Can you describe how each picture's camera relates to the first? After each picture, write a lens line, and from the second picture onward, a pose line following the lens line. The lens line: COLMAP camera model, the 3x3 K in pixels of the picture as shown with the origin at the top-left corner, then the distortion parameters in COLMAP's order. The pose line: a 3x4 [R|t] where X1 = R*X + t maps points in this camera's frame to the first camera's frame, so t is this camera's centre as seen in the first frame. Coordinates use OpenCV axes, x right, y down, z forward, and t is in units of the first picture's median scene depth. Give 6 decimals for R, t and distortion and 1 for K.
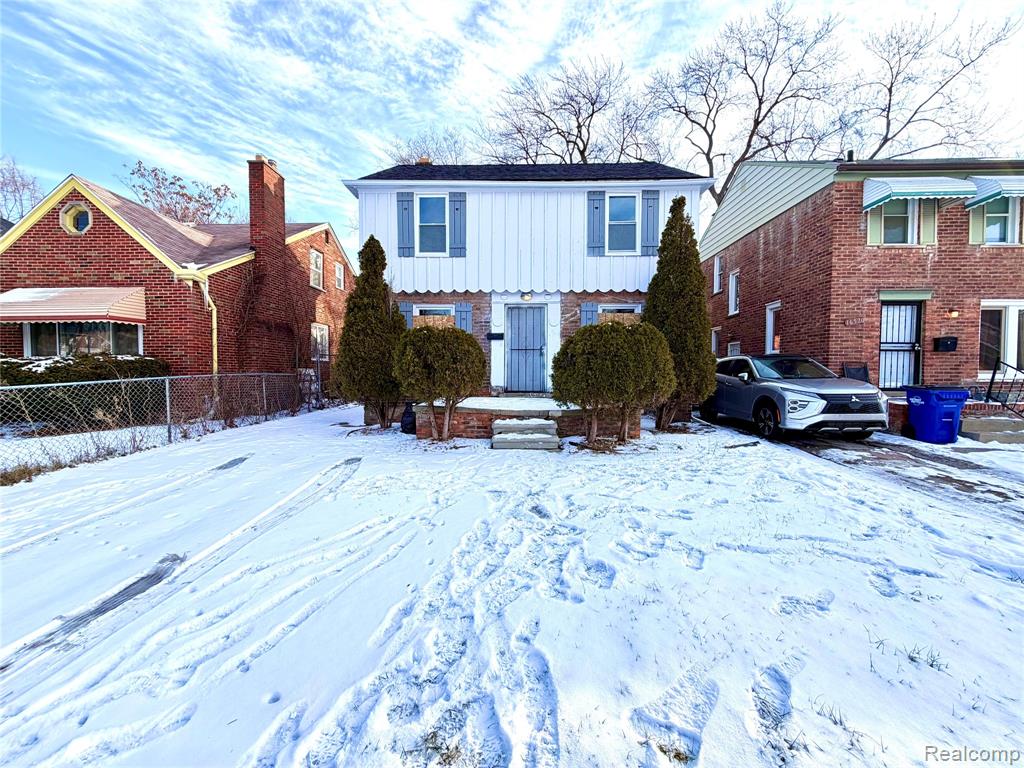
lens RADIAL K [[407.2, 0, 510.5], [0, 407.2, 384.0], [0, 0, 1]] dist [0.000629, 0.000019]
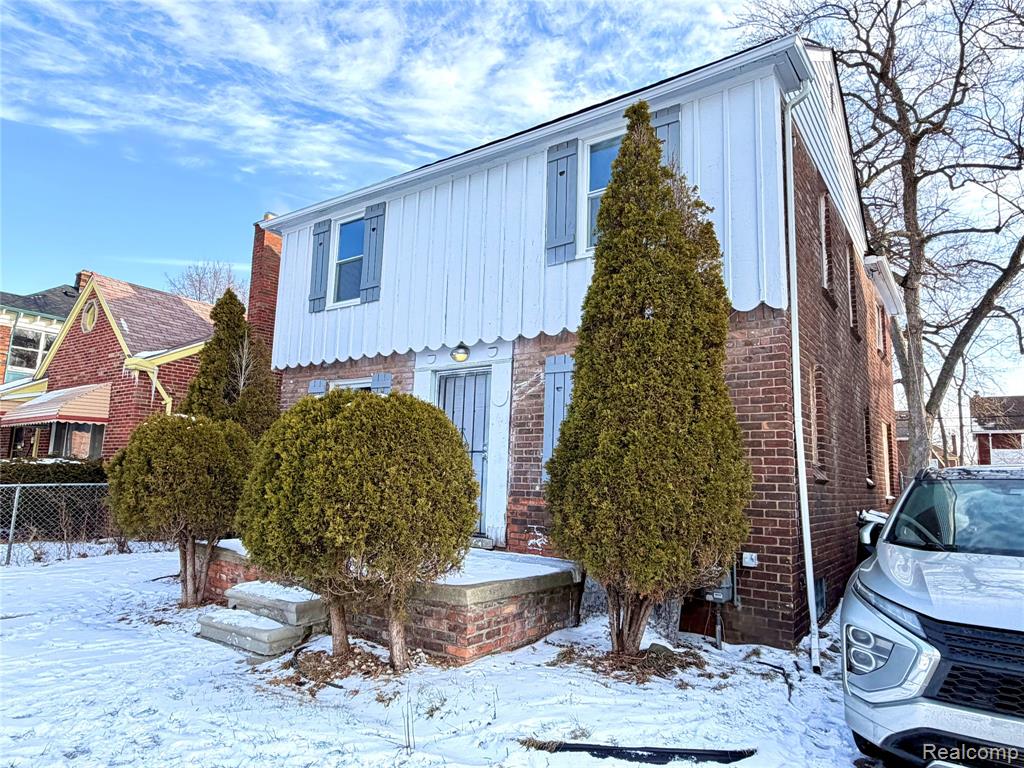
lens RADIAL K [[632.3, 0, 512.0], [0, 632.3, 384.0], [0, 0, 1]] dist [-0.003599, -0.002833]
pose [[0.825564, -0.060816, -0.561021, 0.582009], [-0.046205, 0.983553, -0.174611, -0.031657], [0.562413, 0.170074, 0.809176, 0.365414]]
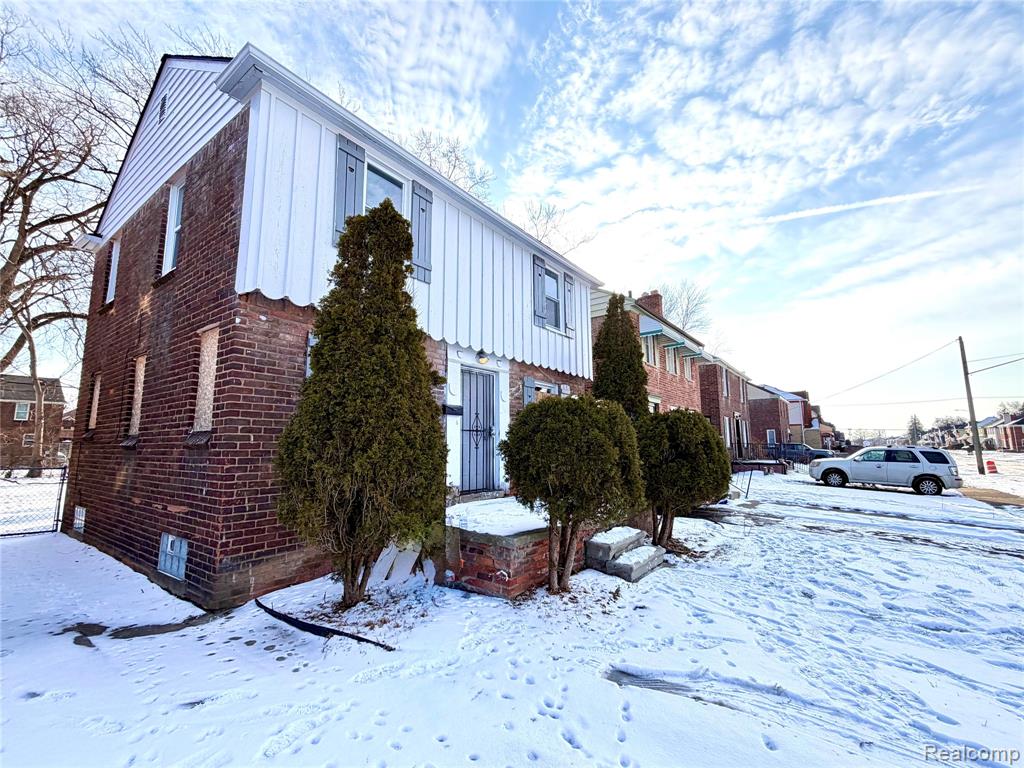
lens RADIAL K [[454.0, 0, 511.8], [0, 454.0, 392.8], [0, 0, 1]] dist [0.004746, -0.000640]
pose [[0.571658, 0.090950, 0.815436, -0.599258], [0.027588, 0.991145, -0.129888, -0.047320], [-0.820028, 0.096748, 0.564087, 0.514967]]
